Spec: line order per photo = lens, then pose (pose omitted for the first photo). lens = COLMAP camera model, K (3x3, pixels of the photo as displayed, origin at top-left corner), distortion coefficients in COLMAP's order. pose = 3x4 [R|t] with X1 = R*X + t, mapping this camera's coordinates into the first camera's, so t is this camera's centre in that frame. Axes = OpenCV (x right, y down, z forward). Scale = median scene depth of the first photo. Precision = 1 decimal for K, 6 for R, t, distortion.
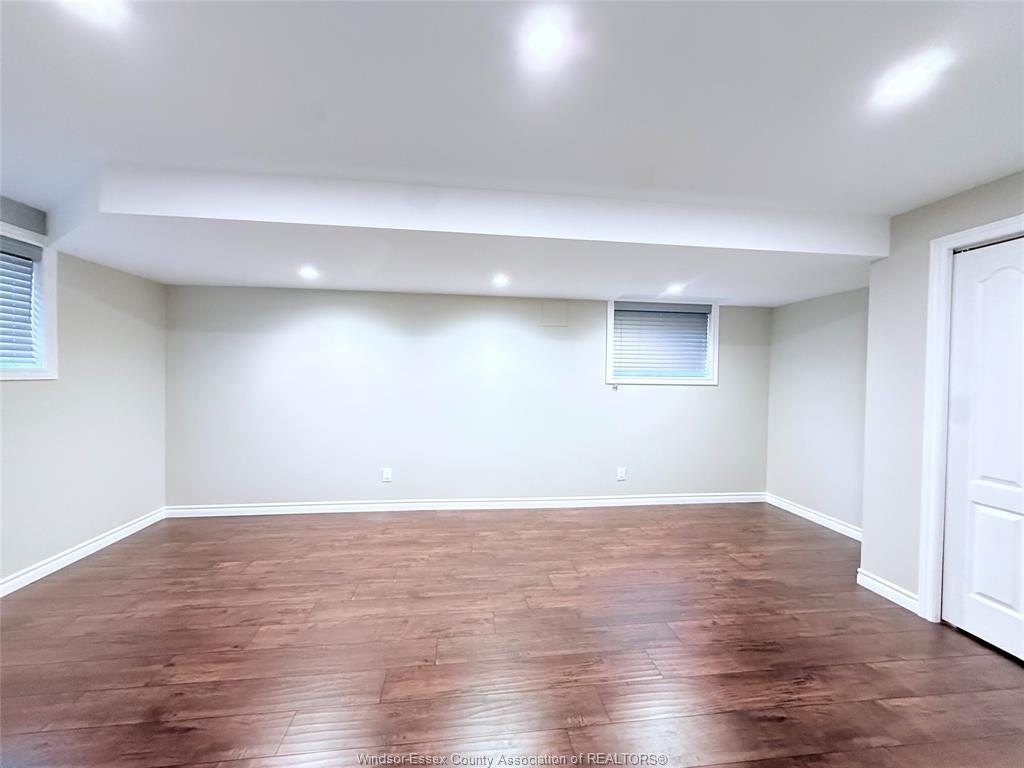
lens RADIAL K [[409.1, 0, 513.0], [0, 409.1, 384.3], [0, 0, 1]] dist [0.002178, 0.000300]
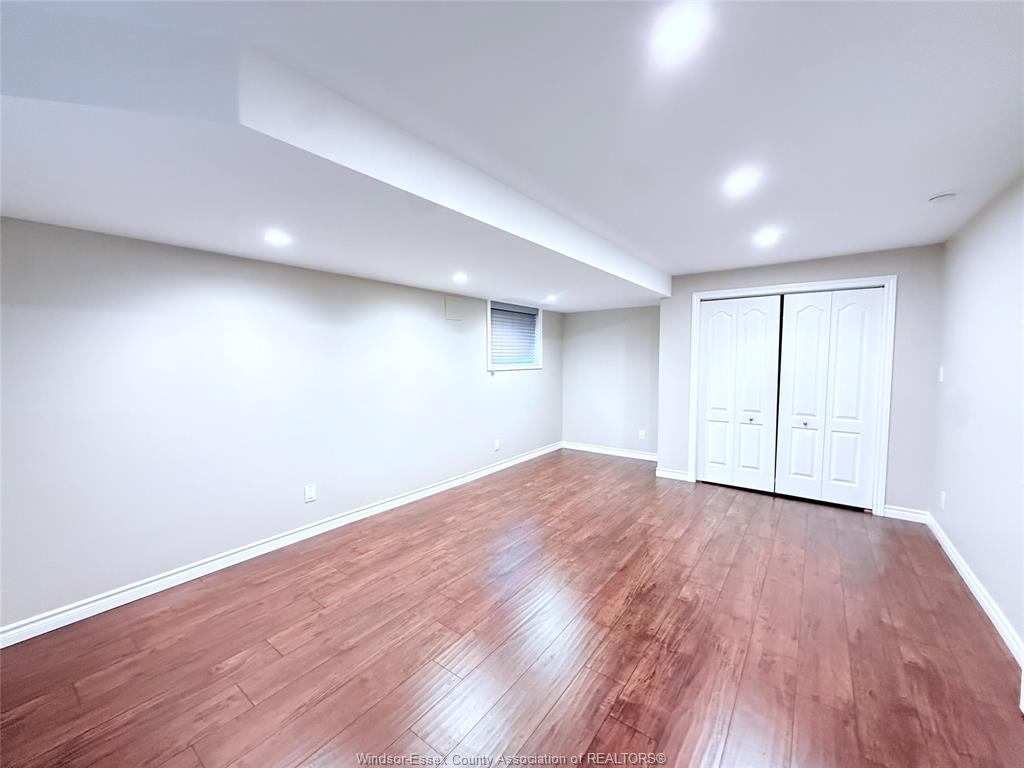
lens RADIAL K [[409.1, 0, 504.3], [0, 409.1, 384.5], [0, 0, 1]] dist [0.002178, 0.000300]
pose [[0.698077, -0.065497, 0.713021, -0.705689], [0.031865, 0.997663, 0.060447, -0.038860], [-0.715314, -0.019477, 0.698532, 0.176496]]
